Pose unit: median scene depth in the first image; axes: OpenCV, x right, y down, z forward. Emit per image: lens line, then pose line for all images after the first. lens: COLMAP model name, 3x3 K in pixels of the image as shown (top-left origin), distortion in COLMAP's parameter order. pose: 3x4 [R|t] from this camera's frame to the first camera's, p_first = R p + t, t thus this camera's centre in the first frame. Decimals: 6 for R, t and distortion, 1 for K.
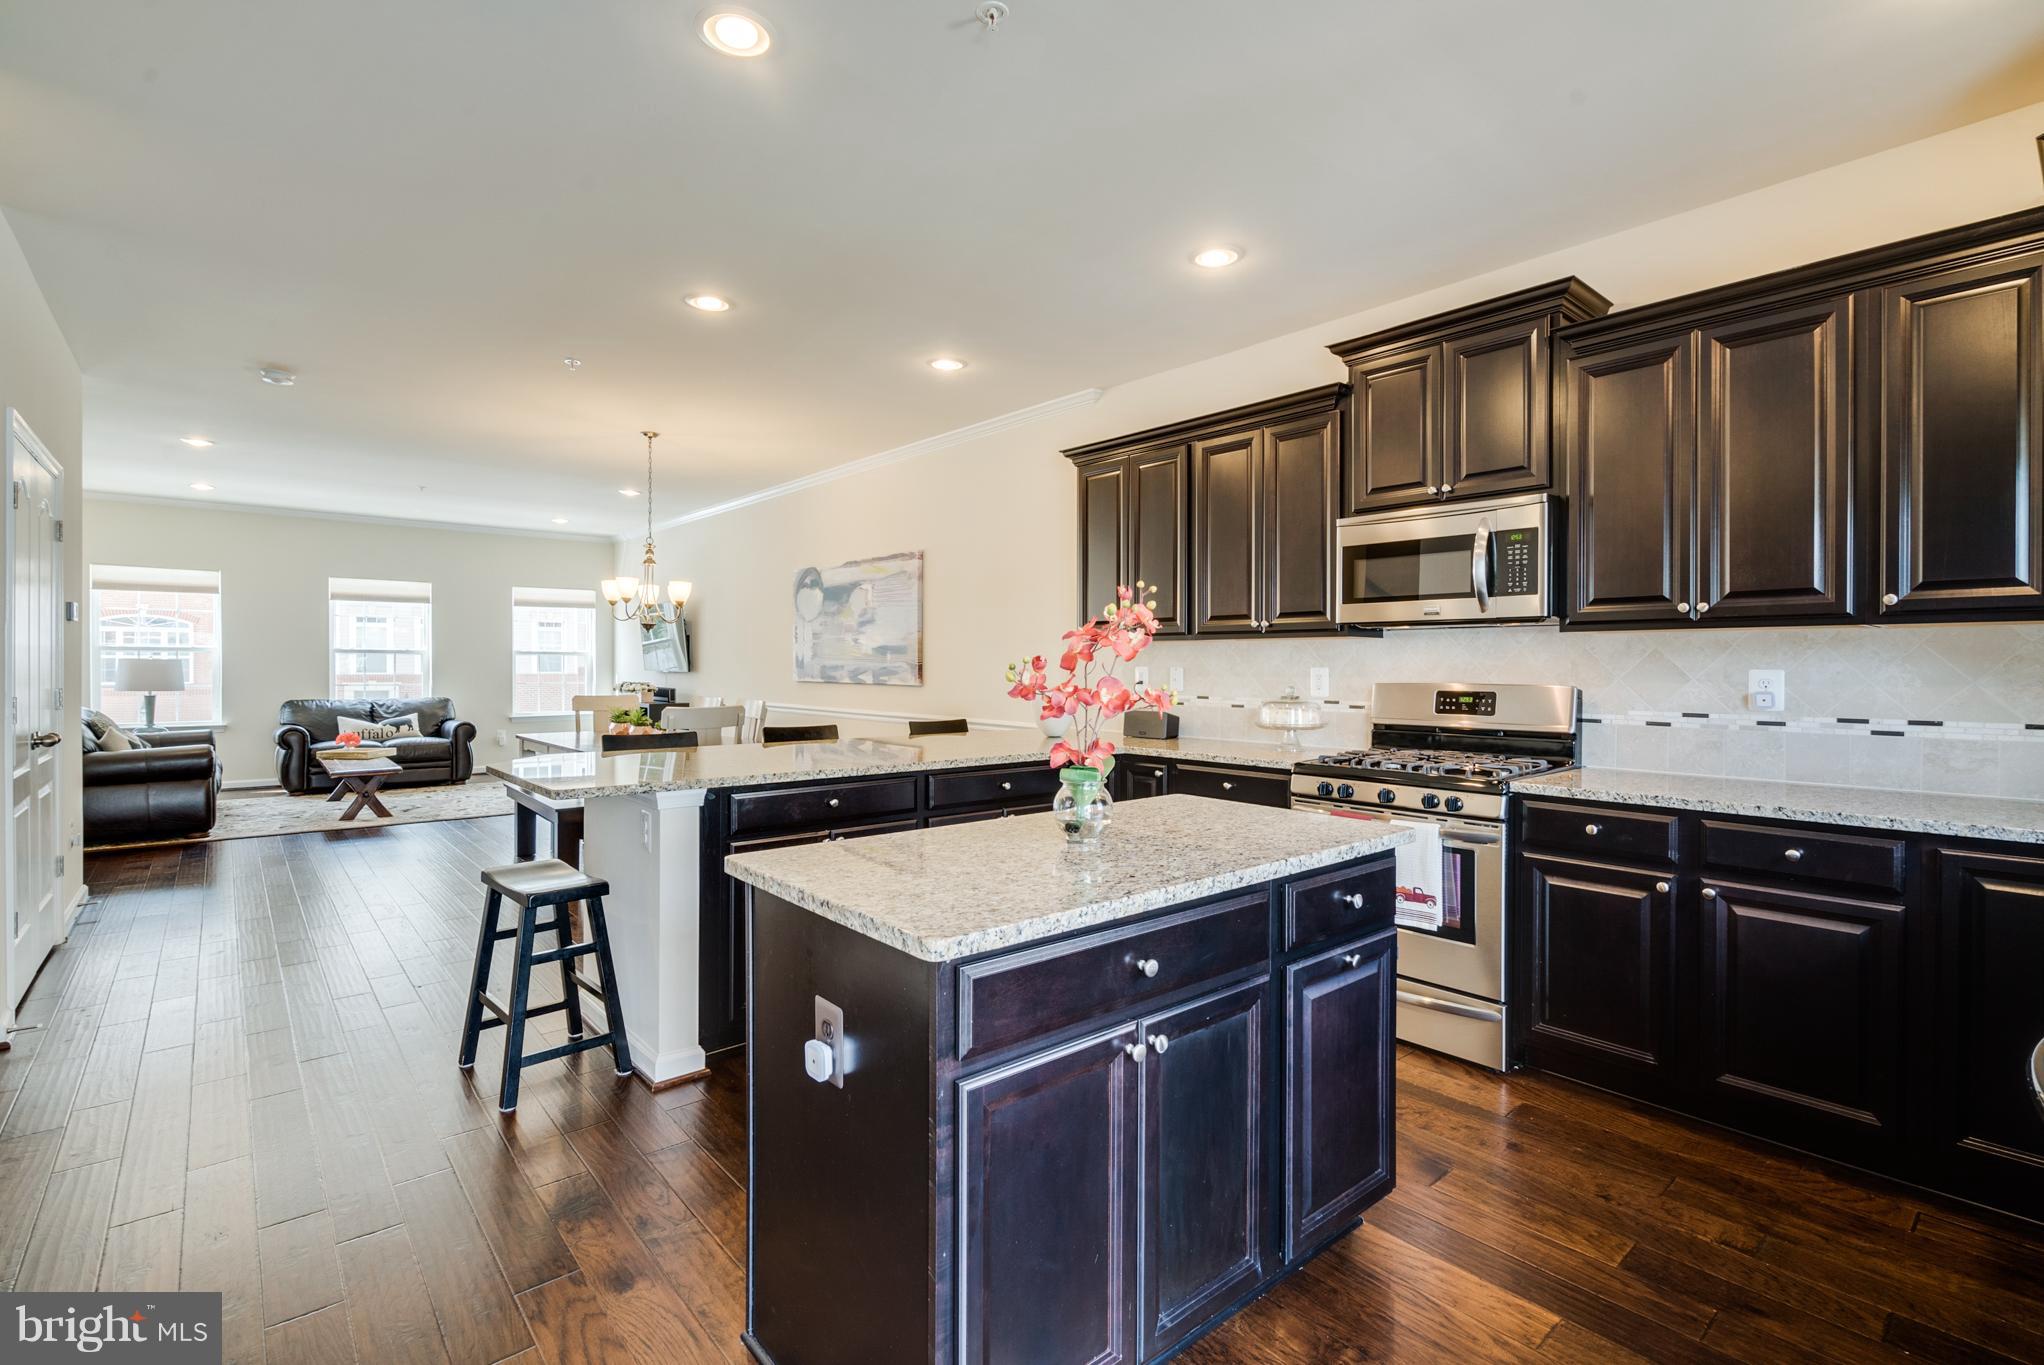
lens RADIAL K [[937.2, 0, 1032.2], [0, 937.2, 670.7], [0, 0, 1]] dist [-0.003276, 0.002922]
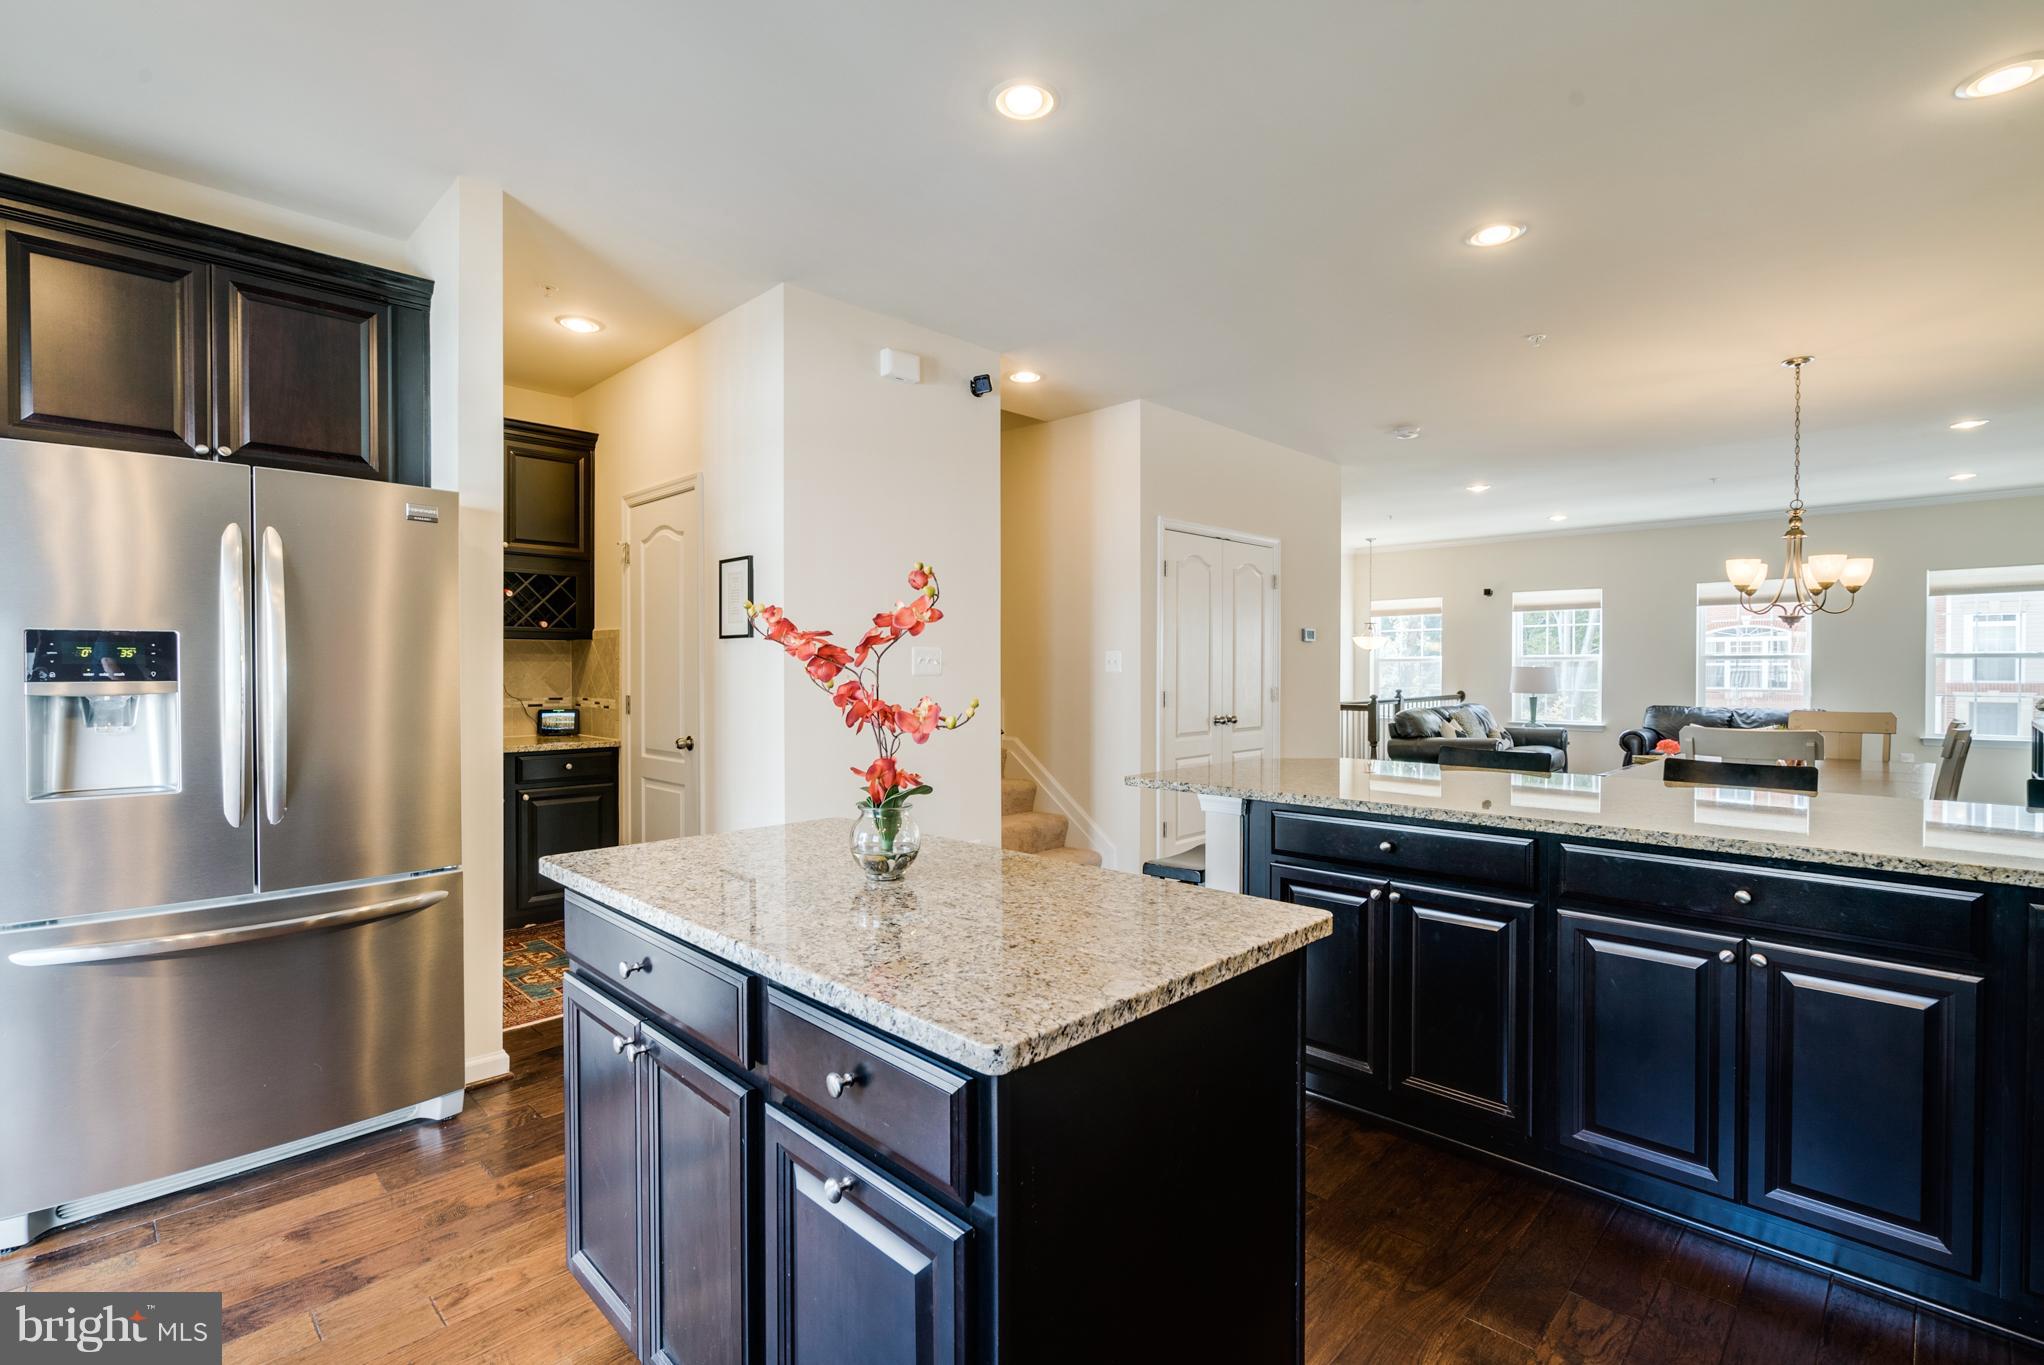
lens RADIAL K [[937.2, 0, 1023.5], [0, 937.2, 685.8], [0, 0, 1]] dist [-0.003276, 0.002922]
pose [[0.080954, 0.014725, -0.996609, 0.198672], [-0.005724, 0.999881, 0.014309, -0.001695], [0.996701, 0.004547, 0.081029, 0.228853]]
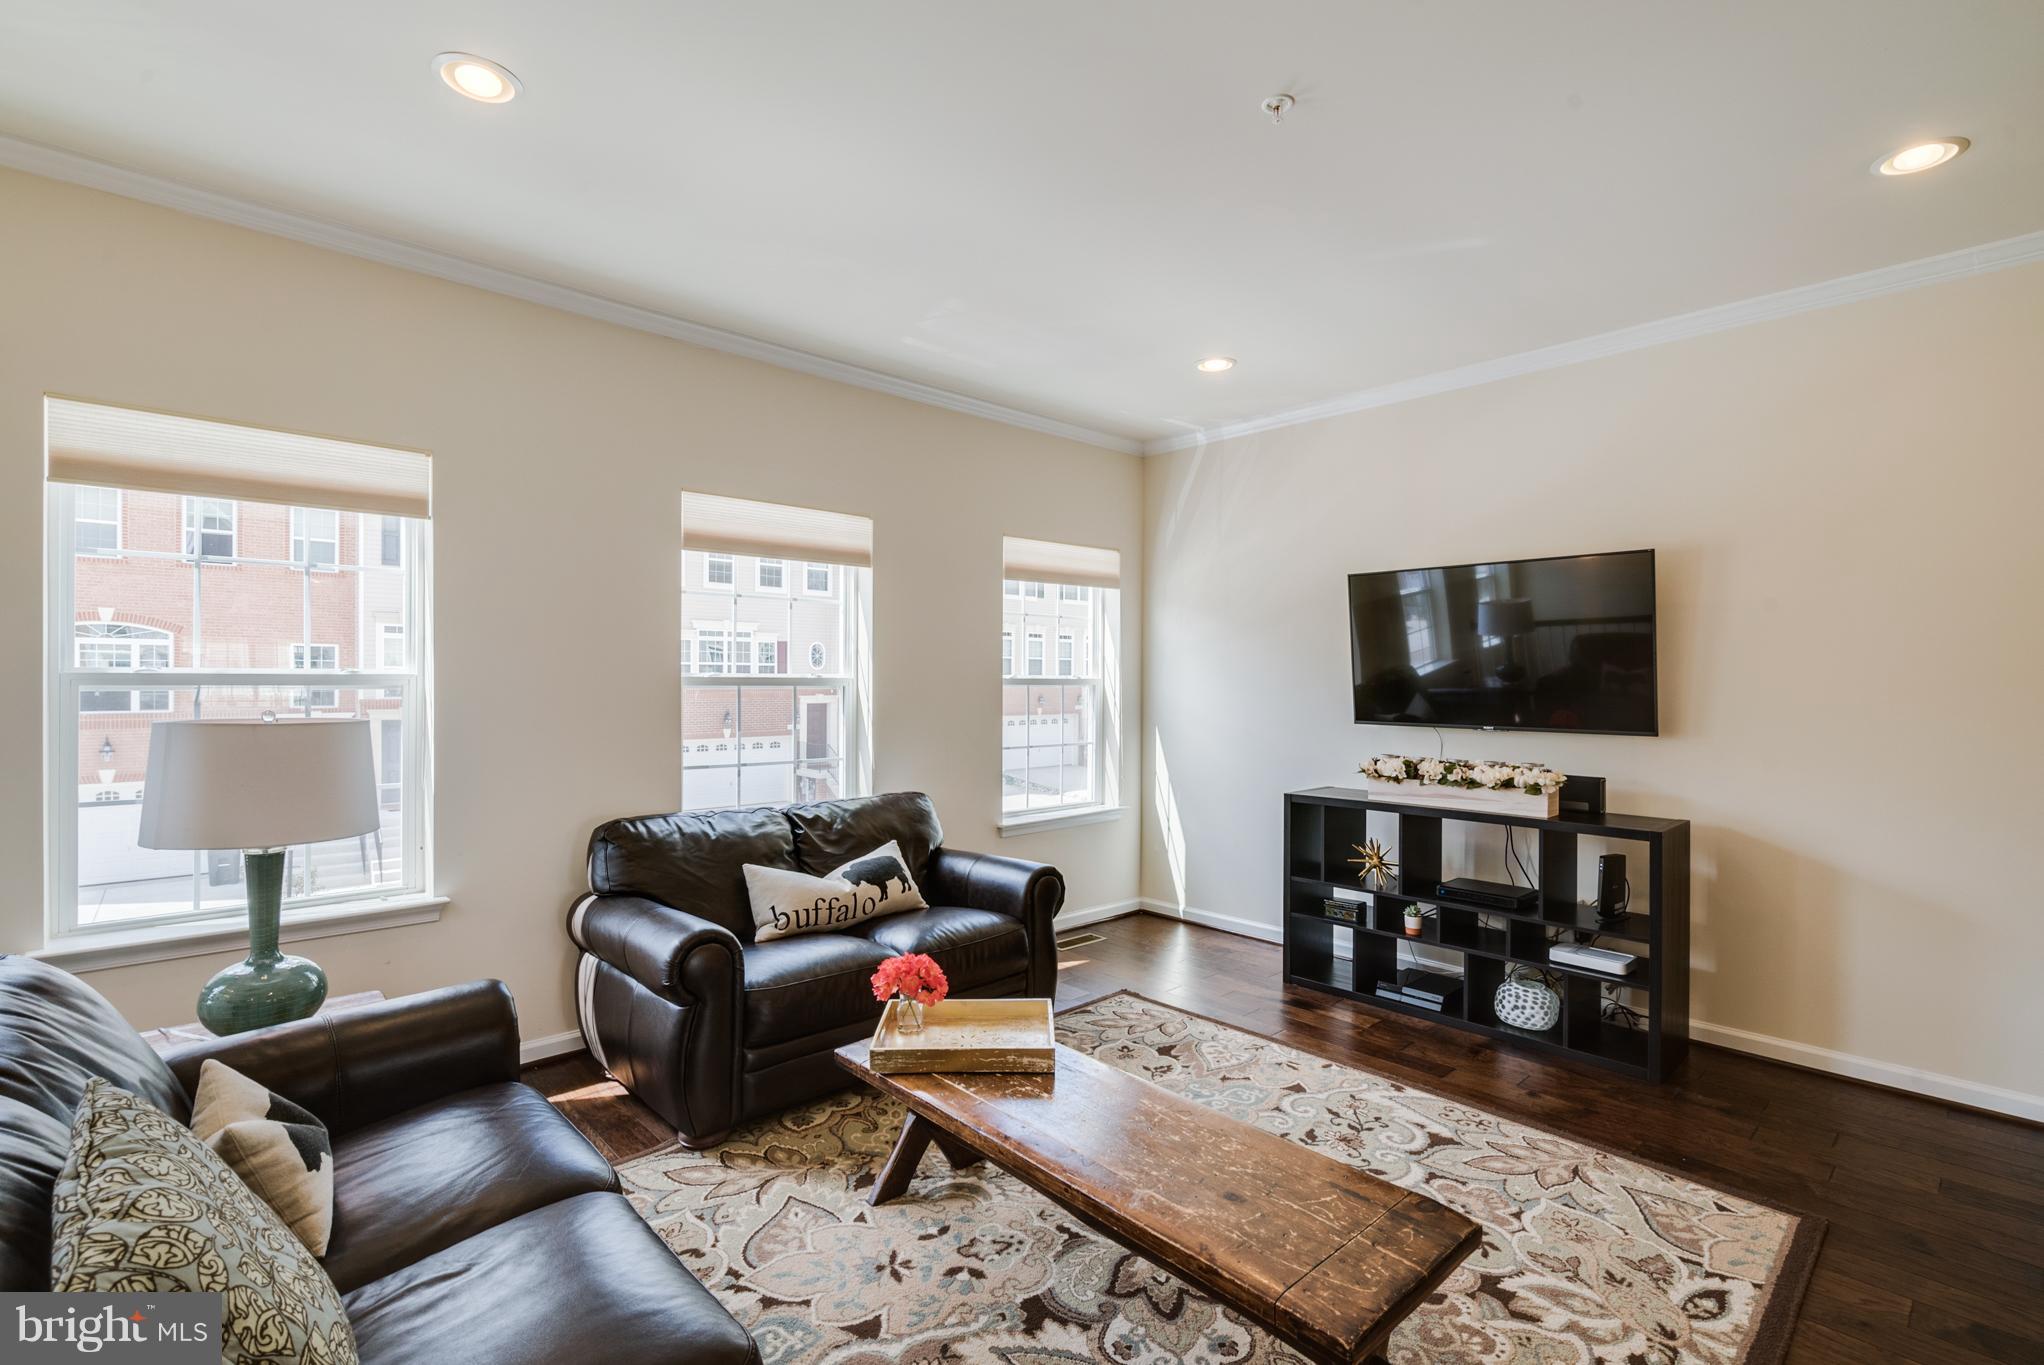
lens RADIAL K [[937.2, 0, 1028.2], [0, 937.2, 682.7], [0, 0, 1]] dist [-0.003276, 0.002922]
pose [[0.999506, -0.001313, 0.031400, -0.679159], [0.001427, 0.999992, -0.003635, -0.021083], [-0.031395, 0.003678, 0.999500, 0.670209]]
